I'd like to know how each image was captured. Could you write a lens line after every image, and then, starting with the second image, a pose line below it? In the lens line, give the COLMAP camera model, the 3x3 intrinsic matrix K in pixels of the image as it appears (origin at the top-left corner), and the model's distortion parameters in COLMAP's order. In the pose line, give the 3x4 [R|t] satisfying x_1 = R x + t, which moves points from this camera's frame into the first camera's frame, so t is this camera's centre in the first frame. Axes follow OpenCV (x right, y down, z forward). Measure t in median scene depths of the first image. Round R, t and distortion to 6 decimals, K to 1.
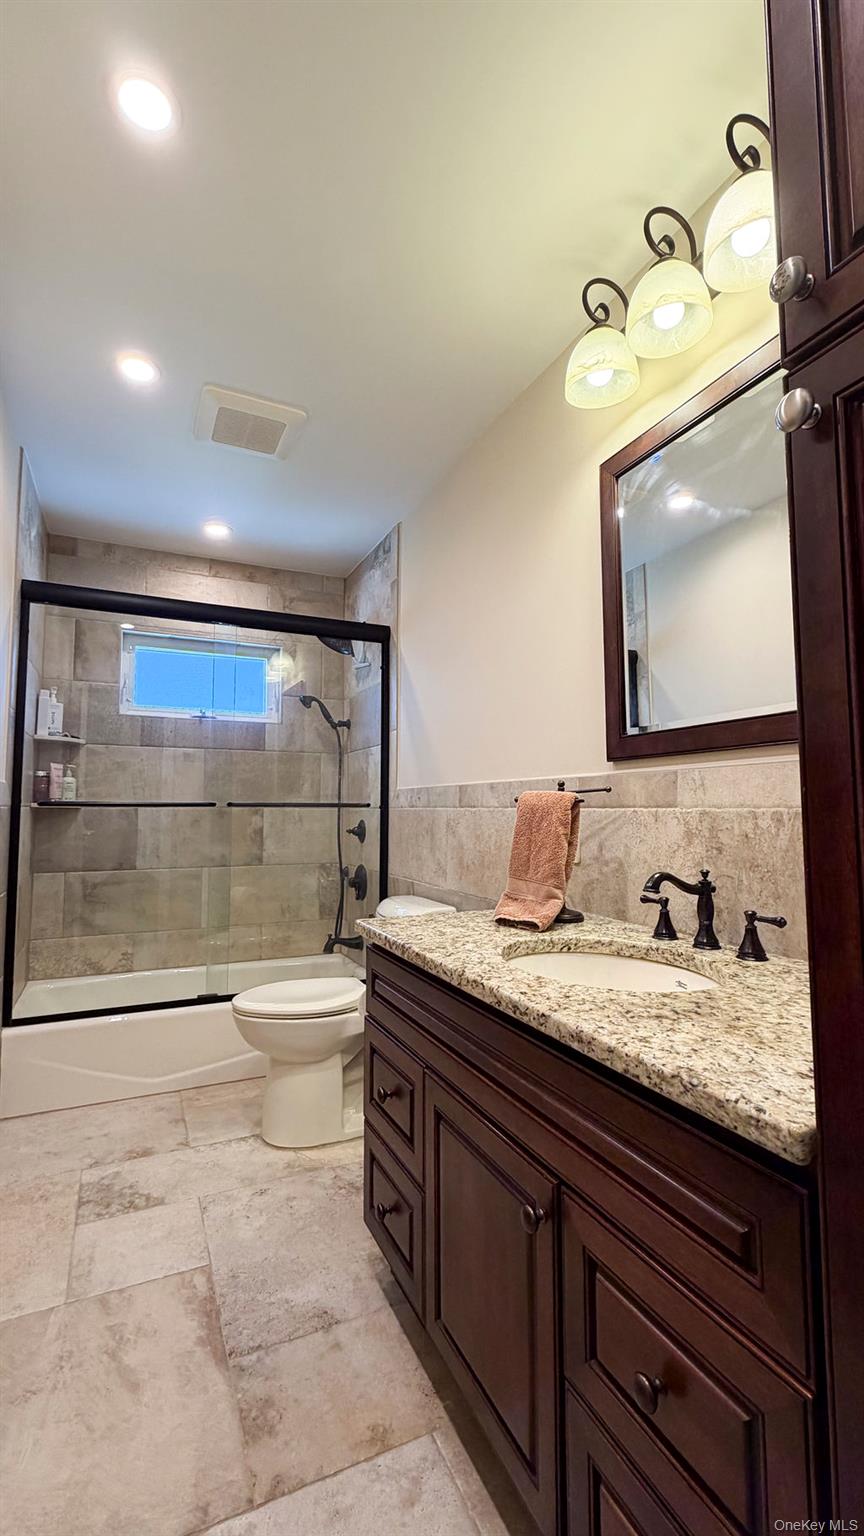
lens RADIAL K [[620.7, 0, 422.7], [0, 620.7, 766.6], [0, 0, 1]] dist [0.000638, -0.000437]
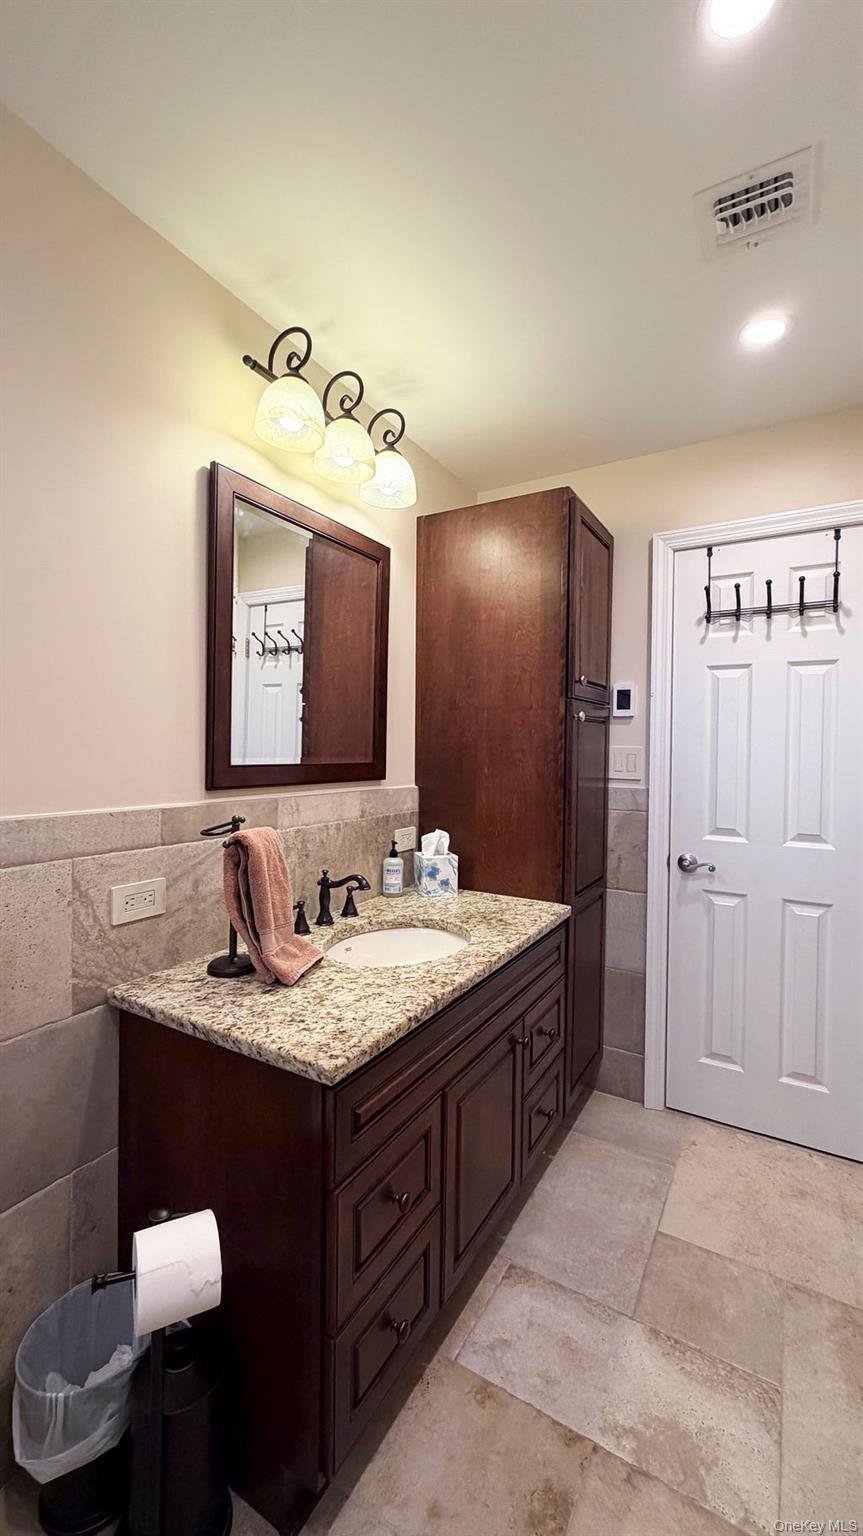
lens RADIAL K [[620.7, 0, 422.2], [0, 620.7, 766.6], [0, 0, 1]] dist [0.000638, -0.000437]
pose [[-0.547581, -0.028715, 0.836260, -0.913356], [-0.063933, 0.997925, -0.007597, -0.078658], [-0.834307, -0.057624, -0.548281, 1.737253]]
